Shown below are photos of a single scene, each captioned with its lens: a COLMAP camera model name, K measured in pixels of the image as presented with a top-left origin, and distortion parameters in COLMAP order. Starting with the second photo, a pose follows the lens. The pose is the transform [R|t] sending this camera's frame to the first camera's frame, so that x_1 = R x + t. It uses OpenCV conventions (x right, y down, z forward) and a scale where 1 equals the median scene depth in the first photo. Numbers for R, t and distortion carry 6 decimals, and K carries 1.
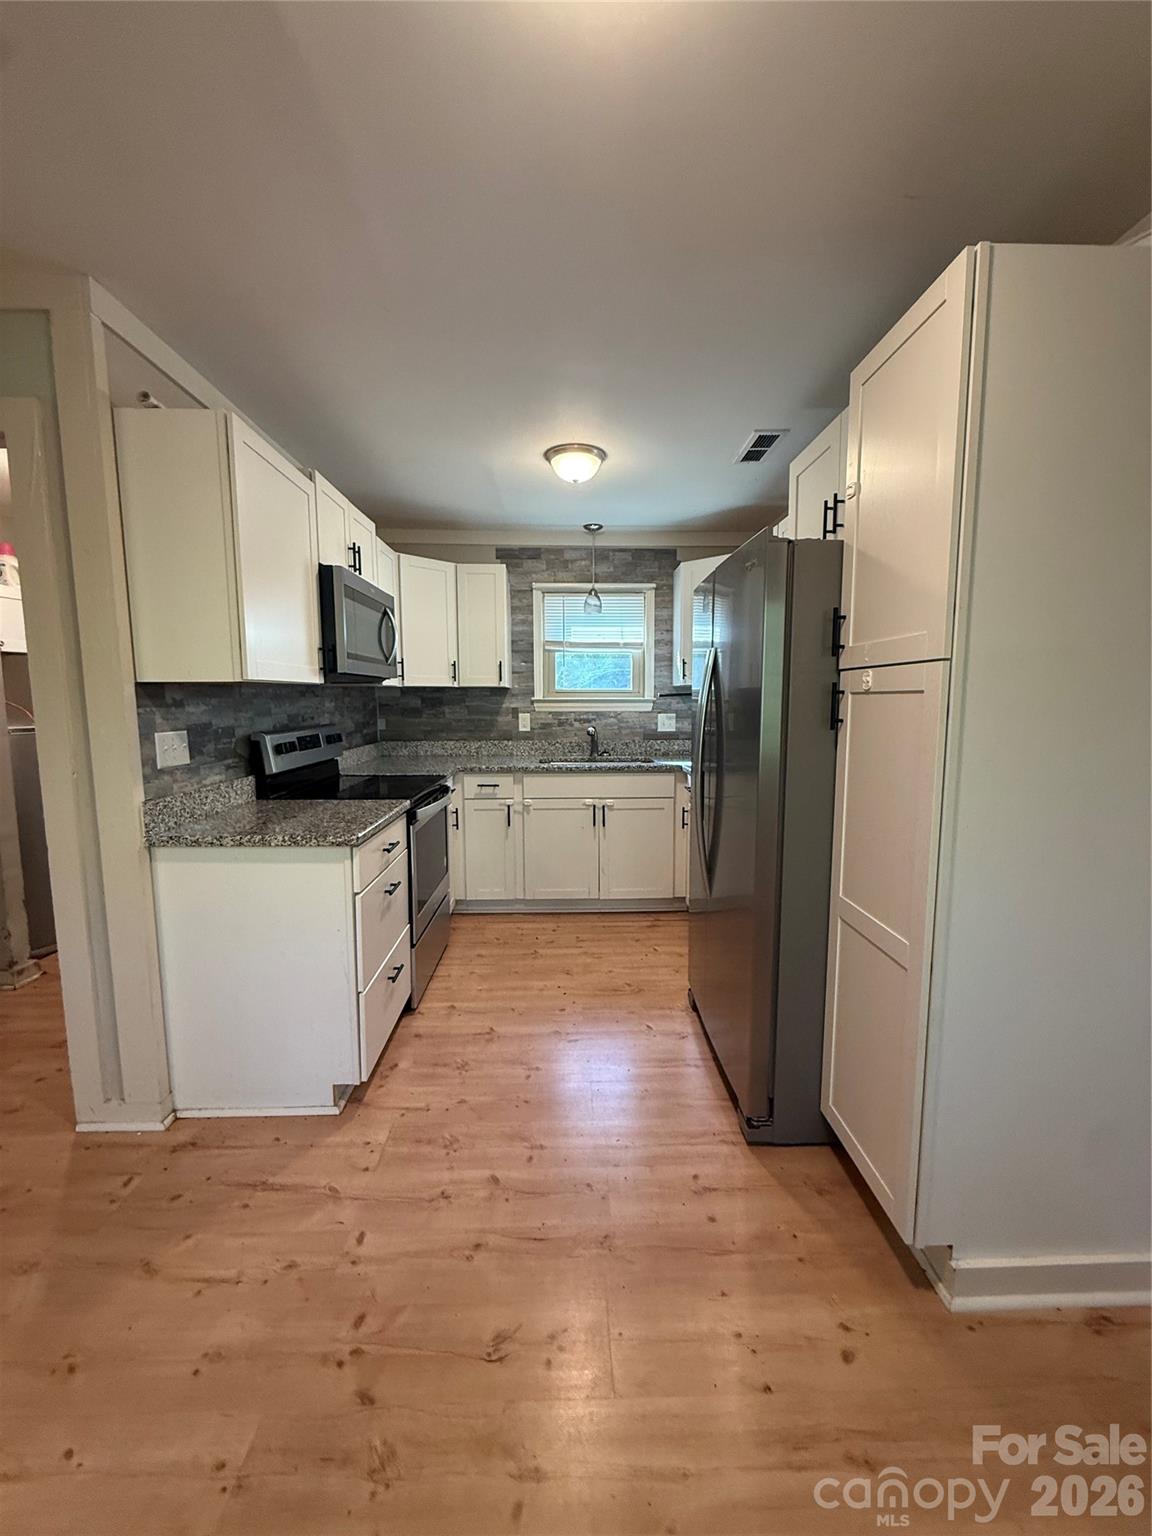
lens RADIAL K [[611.9, 0, 579.3], [0, 611.9, 763.1], [0, 0, 1]] dist [-0.003970, 0.001257]
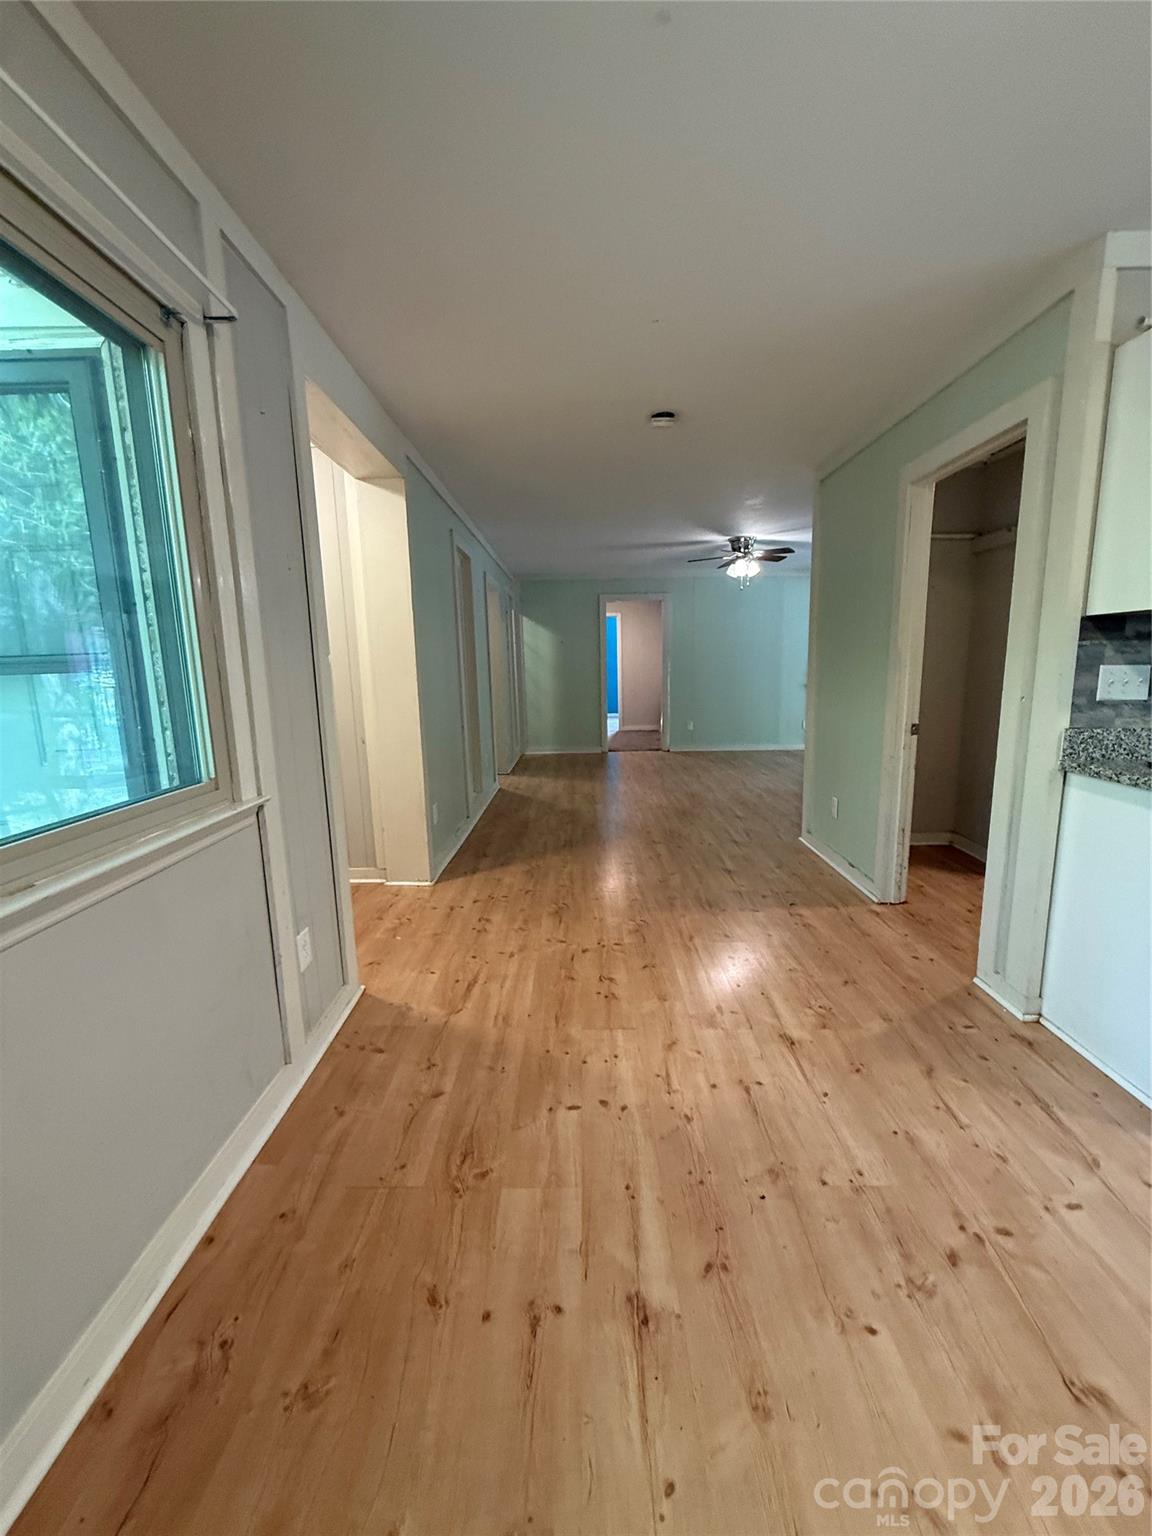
lens RADIAL K [[611.9, 0, 574.7], [0, 611.9, 763.9], [0, 0, 1]] dist [-0.003970, 0.001257]
pose [[-0.036335, 0.164867, -0.985646, 0.423656], [-0.094990, 0.981262, 0.167635, 0.028454], [0.994815, 0.099718, -0.019993, 0.172243]]
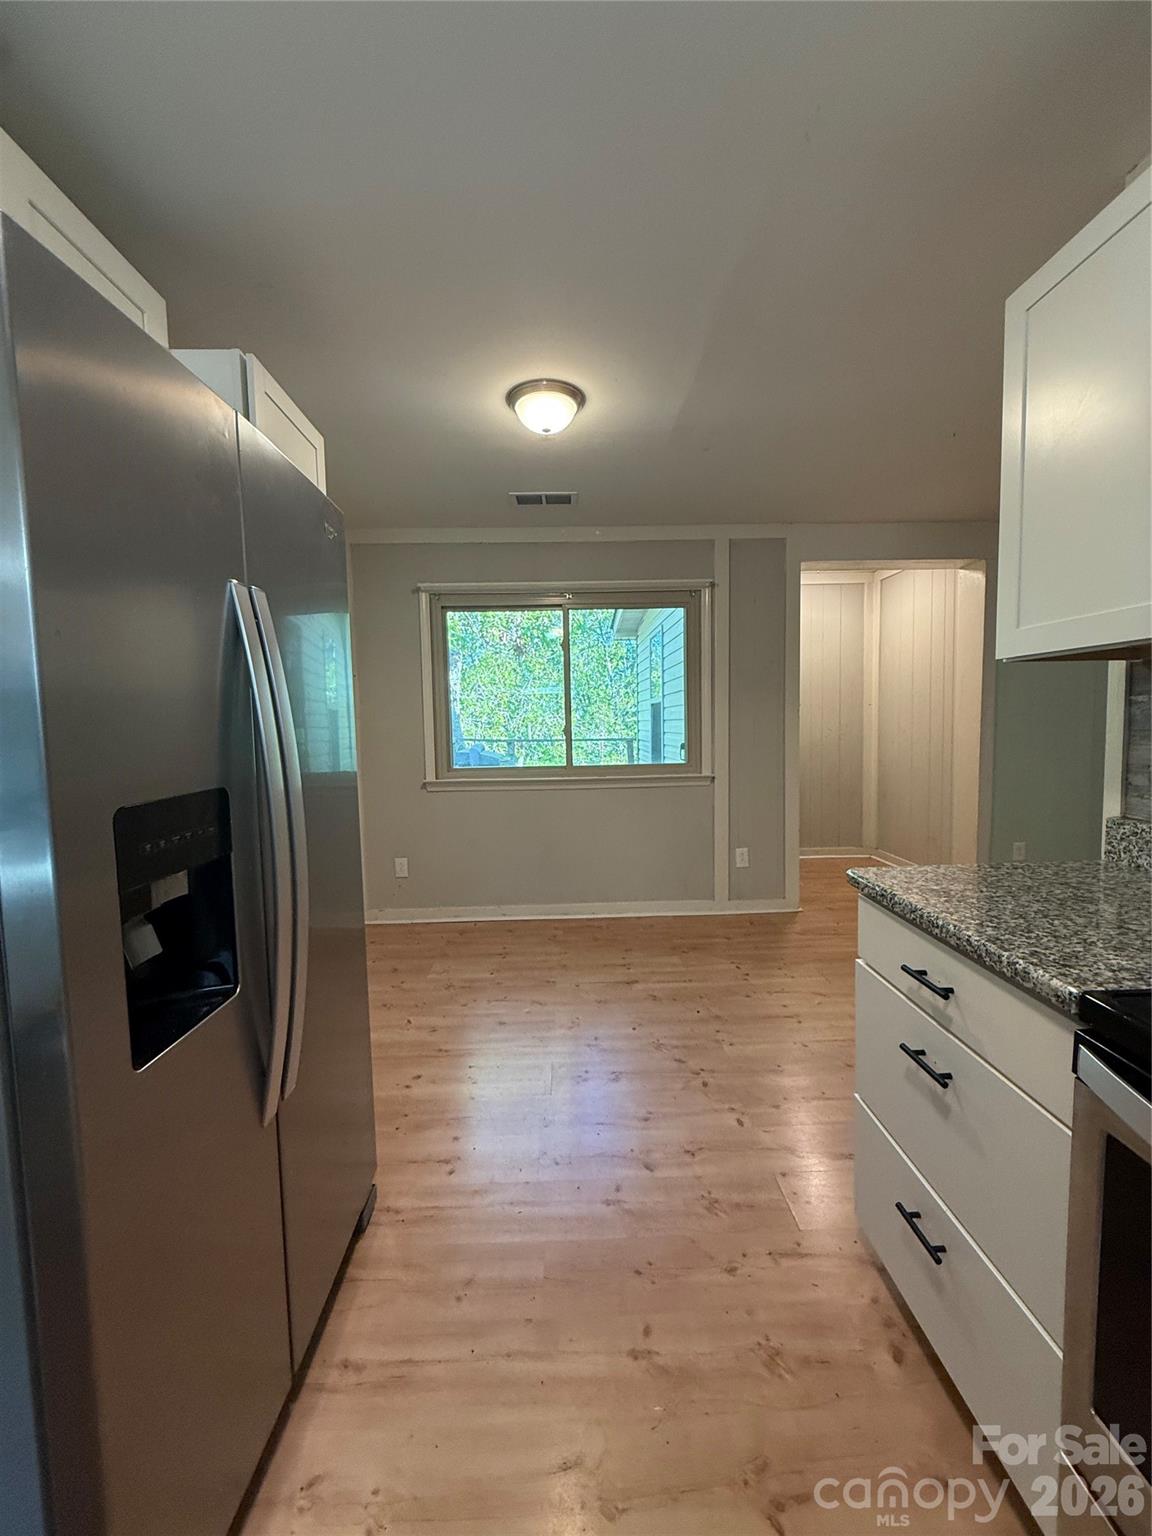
lens RADIAL K [[611.9, 0, 579.1], [0, 611.9, 764.4], [0, 0, 1]] dist [-0.003970, 0.001257]
pose [[-0.999780, 0.020816, 0.002729, -0.038699], [0.020959, 0.982160, 0.186874, -0.172527], [0.001210, 0.186890, -0.982380, 1.874008]]
